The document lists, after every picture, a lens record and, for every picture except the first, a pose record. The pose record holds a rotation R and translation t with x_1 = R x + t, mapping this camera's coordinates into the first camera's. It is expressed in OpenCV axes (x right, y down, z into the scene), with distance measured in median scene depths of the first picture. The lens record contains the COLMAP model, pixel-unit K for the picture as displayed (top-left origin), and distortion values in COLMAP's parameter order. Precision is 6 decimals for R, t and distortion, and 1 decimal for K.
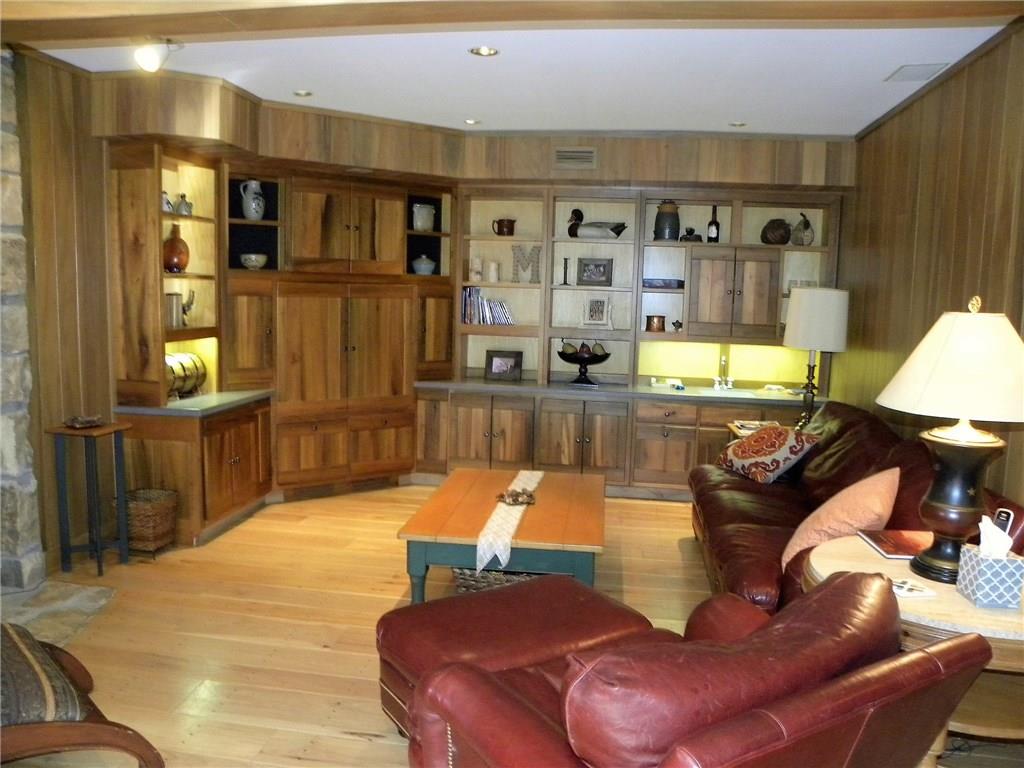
lens RADIAL K [[779.8, 0, 504.2], [0, 779.8, 399.9], [0, 0, 1]] dist [-0.155962, 0.096908]
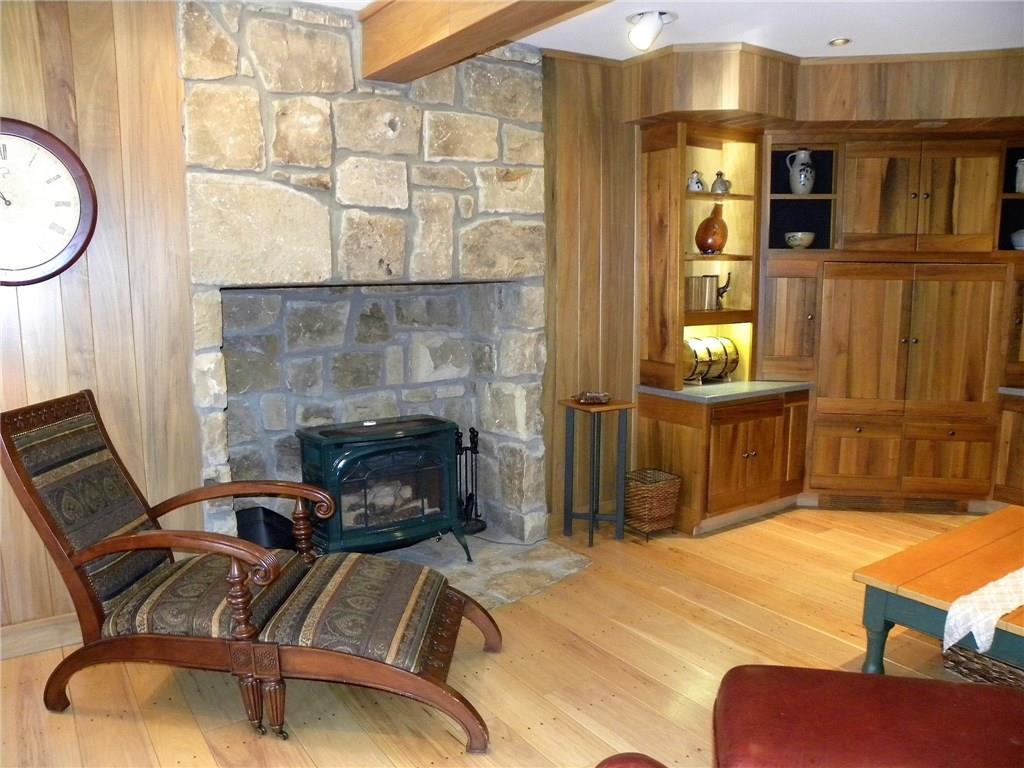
lens RADIAL K [[779.8, 0, 504.2], [0, 779.8, 399.9], [0, 0, 1]] dist [-0.155962, 0.096908]
pose [[0.664934, 0.091065, -0.741330, 0.137176], [-0.077909, 0.995582, 0.052417, -0.012878], [0.742828, 0.022902, 0.669090, 0.152450]]
